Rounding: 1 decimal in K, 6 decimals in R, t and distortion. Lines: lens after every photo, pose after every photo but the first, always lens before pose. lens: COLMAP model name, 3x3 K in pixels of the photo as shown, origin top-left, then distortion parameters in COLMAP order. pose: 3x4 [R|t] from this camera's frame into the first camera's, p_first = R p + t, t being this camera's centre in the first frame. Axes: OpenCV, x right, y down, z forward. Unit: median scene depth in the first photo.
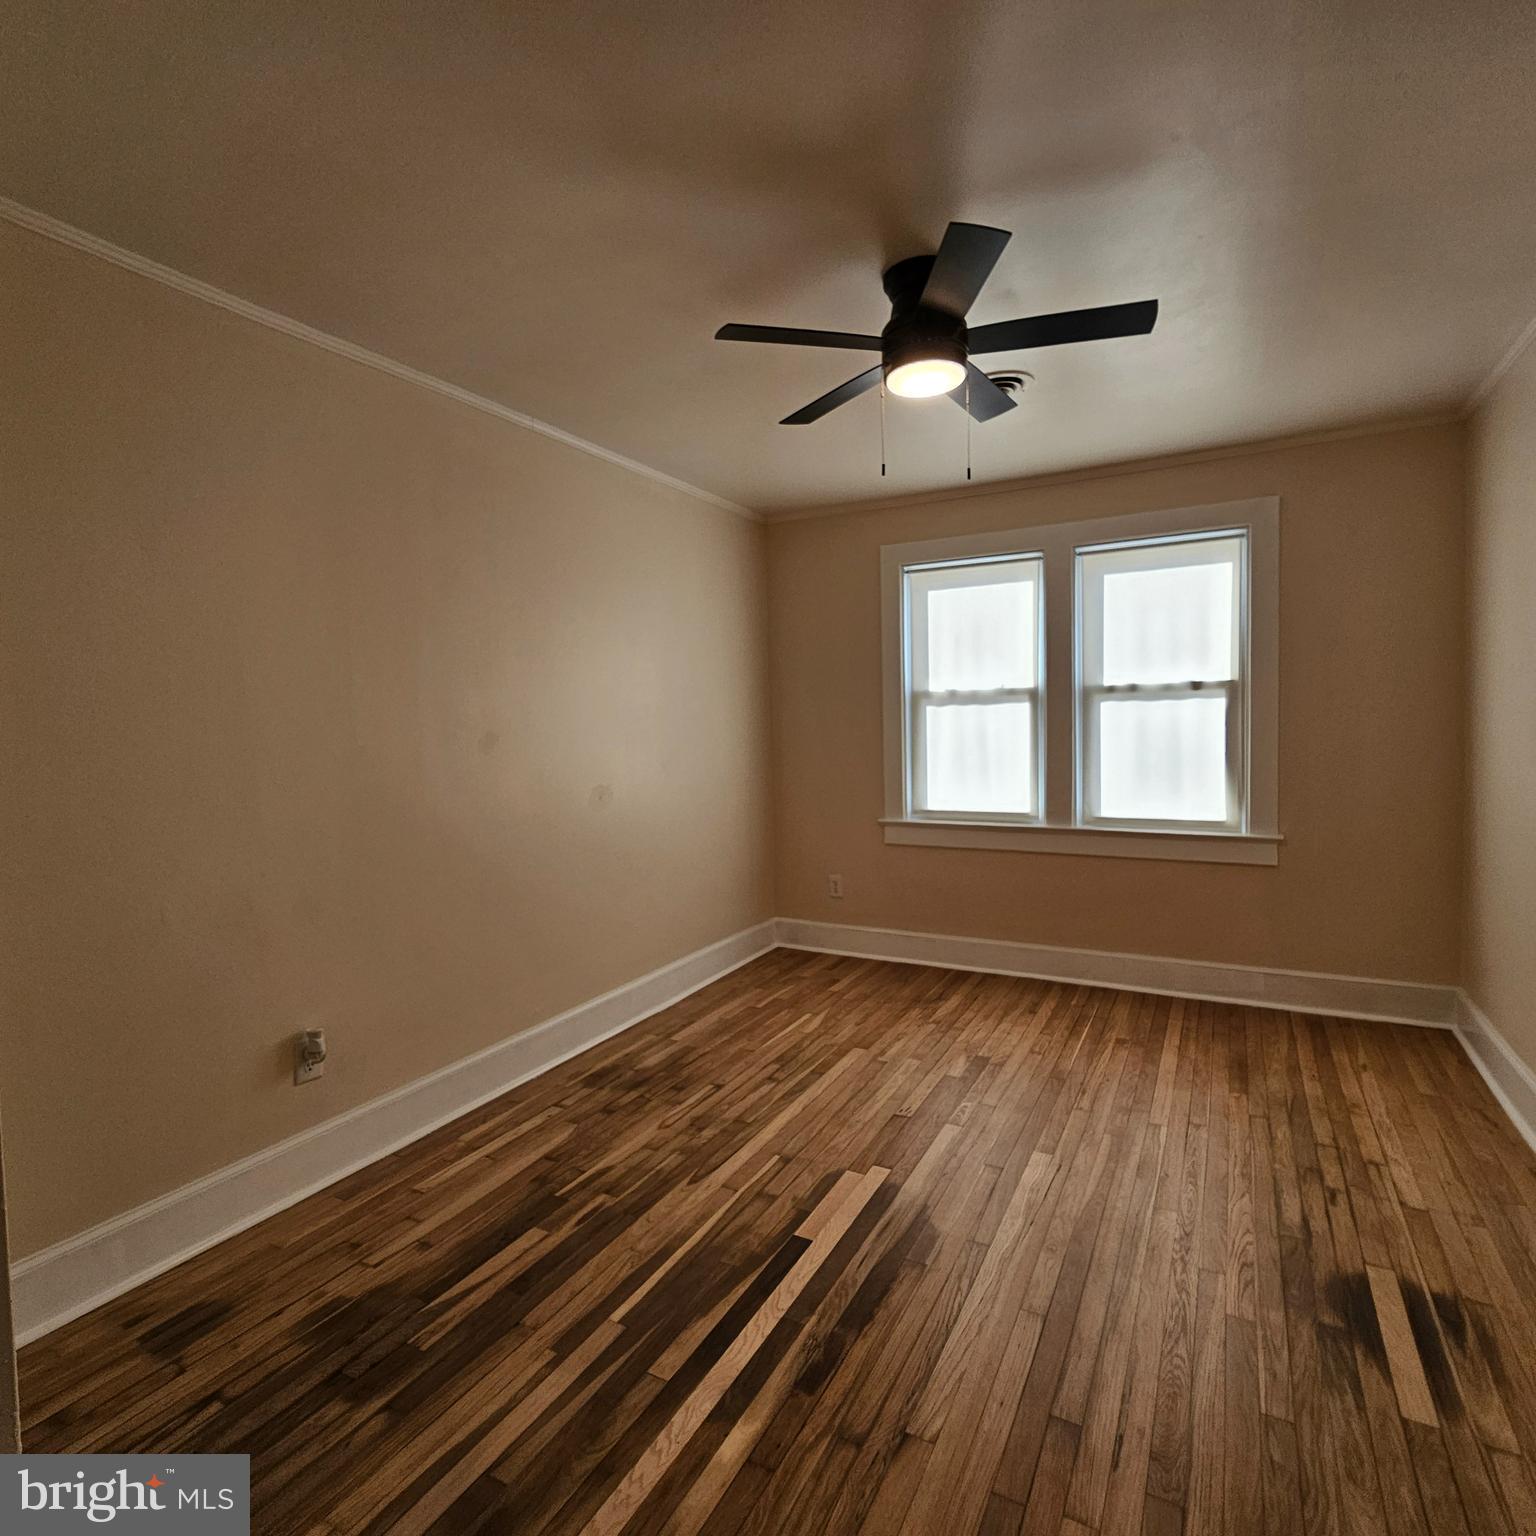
lens RADIAL K [[837.6, 0, 766.7], [0, 837.6, 767.4], [0, 0, 1]] dist [0.003631, -0.000345]
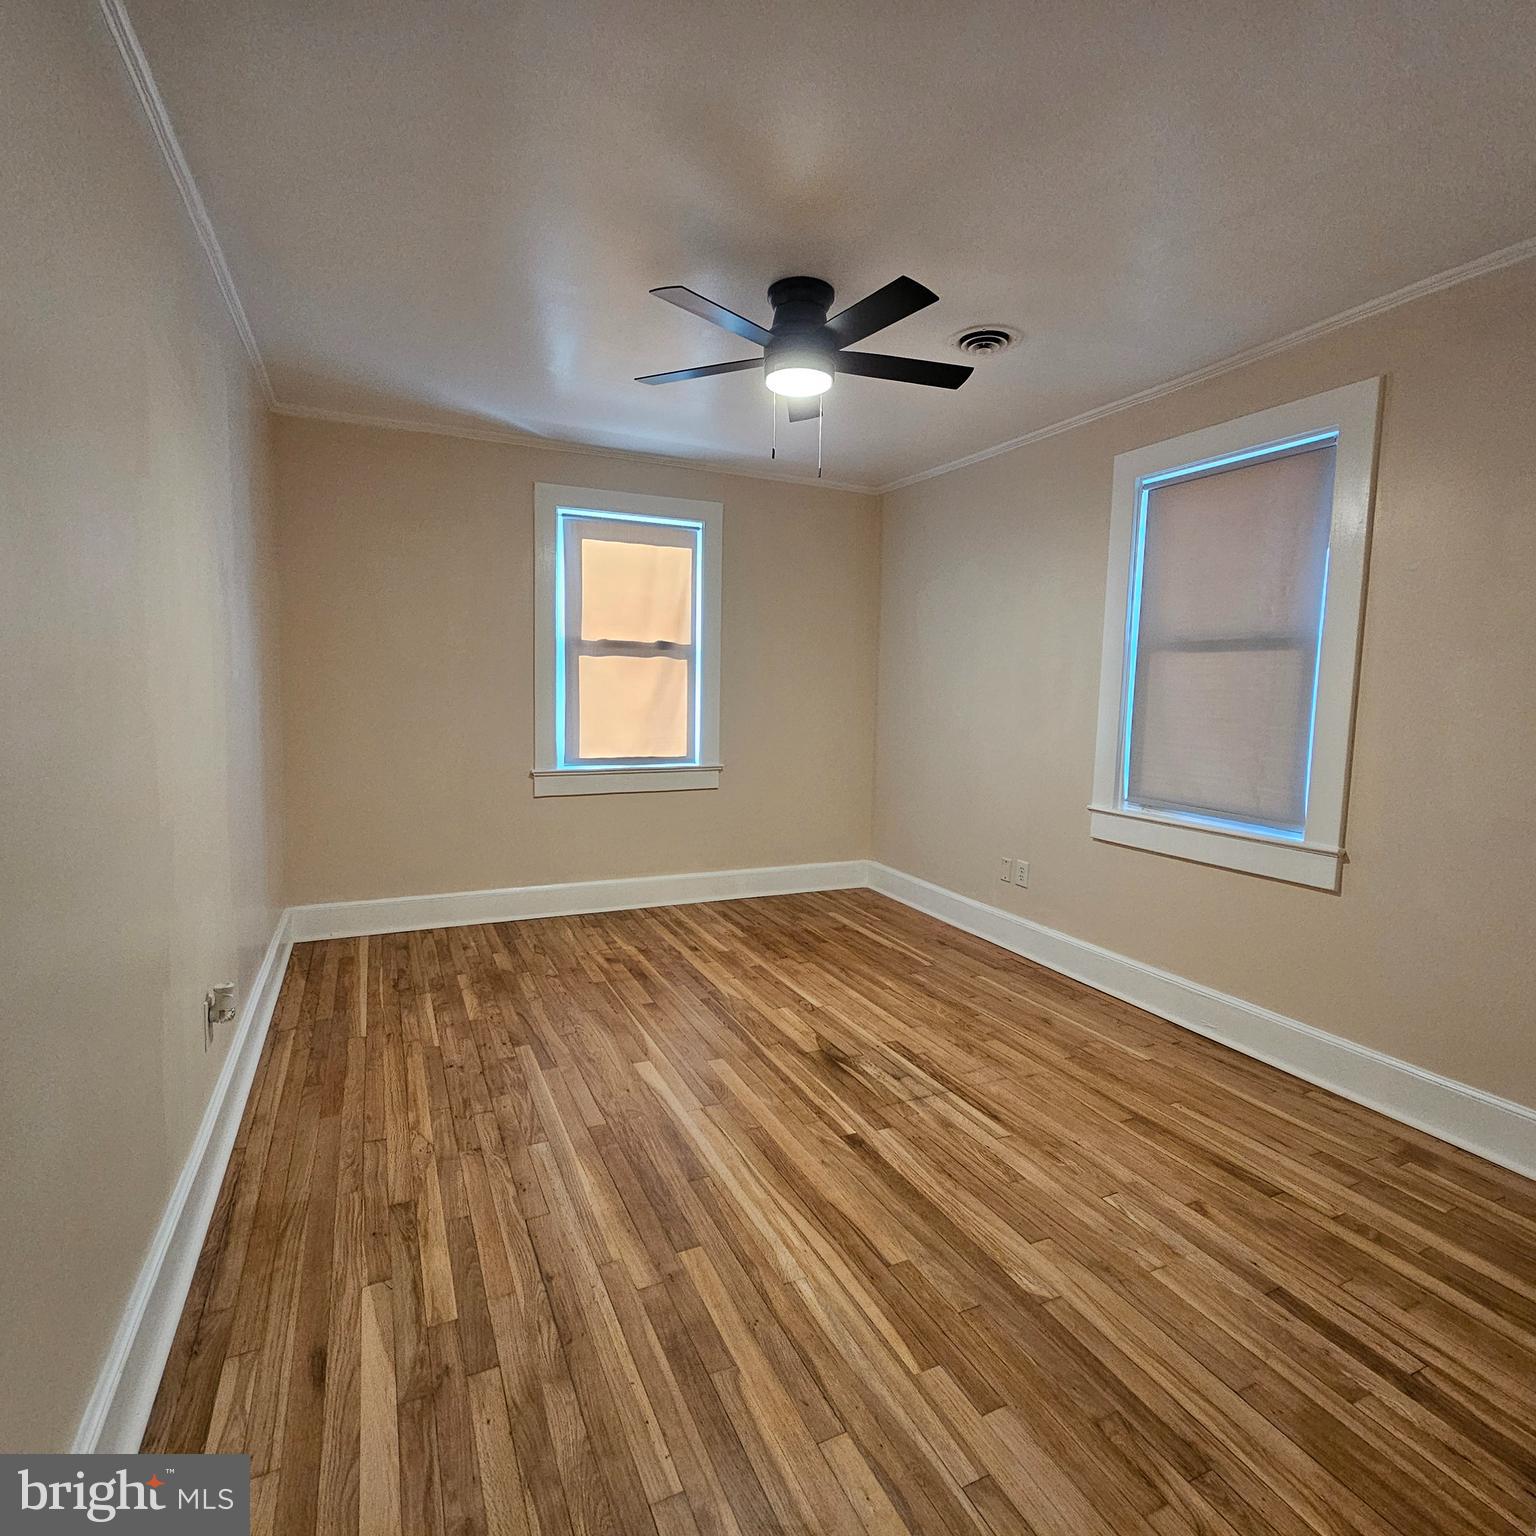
lens RADIAL K [[837.6, 0, 760.0], [0, 837.6, 766.1], [0, 0, 1]] dist [0.003631, -0.000345]
pose [[0.544370, -0.063149, 0.836465, -0.531836], [0.014374, 0.997718, 0.065968, -0.002305], [-0.838722, -0.023888, 0.544035, 0.262663]]
